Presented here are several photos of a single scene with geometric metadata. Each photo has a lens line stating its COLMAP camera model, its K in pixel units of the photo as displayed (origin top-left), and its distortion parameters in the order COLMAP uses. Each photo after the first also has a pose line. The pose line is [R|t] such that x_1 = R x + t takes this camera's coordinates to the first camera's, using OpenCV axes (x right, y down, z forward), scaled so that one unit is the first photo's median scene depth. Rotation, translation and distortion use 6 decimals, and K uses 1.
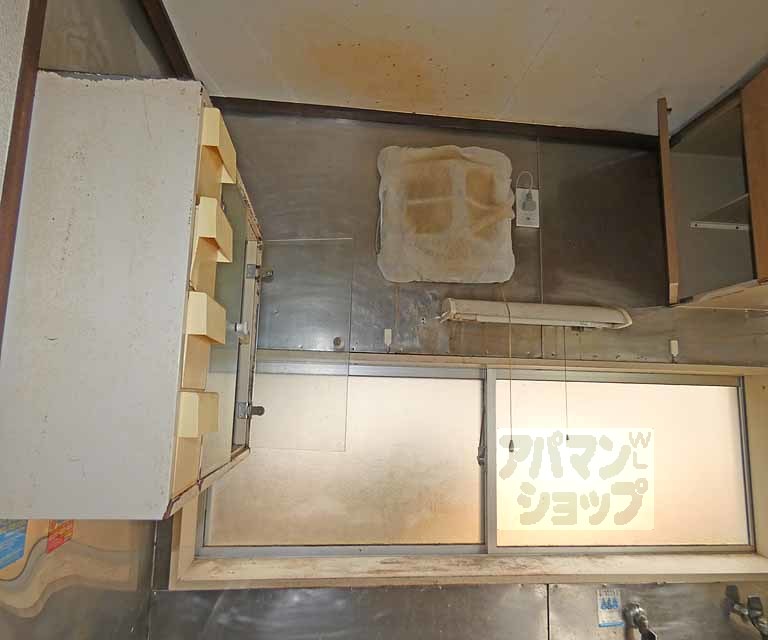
lens RADIAL K [[507.8, 0, 383.3], [0, 507.8, 321.5], [0, 0, 1]] dist [-0.004236, -0.000876]
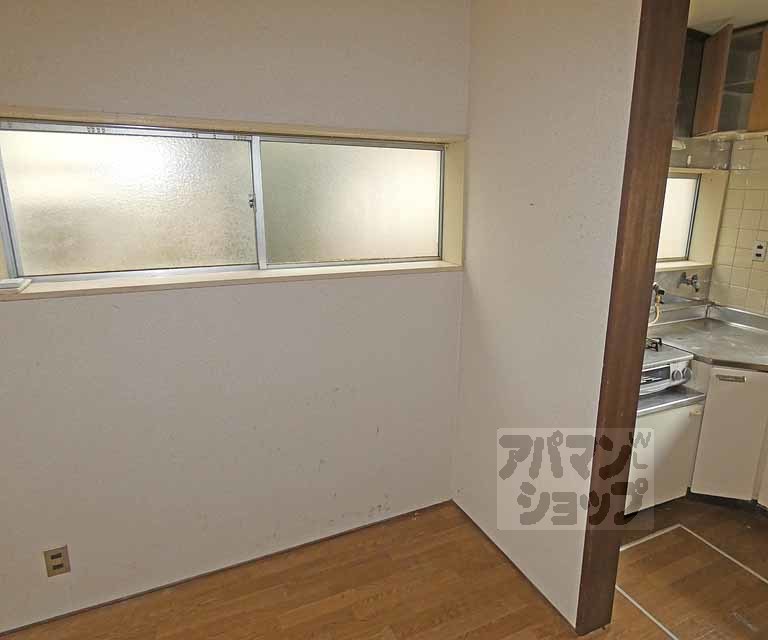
lens RADIAL K [[507.8, 0, 386.3], [0, 507.8, 319.4], [0, 0, 1]] dist [-0.004236, -0.000876]
pose [[0.947304, -0.094621, 0.306043, -1.205089], [-0.031592, 0.923126, 0.383197, -0.093205], [-0.318774, -0.372673, 0.871492, -0.575123]]
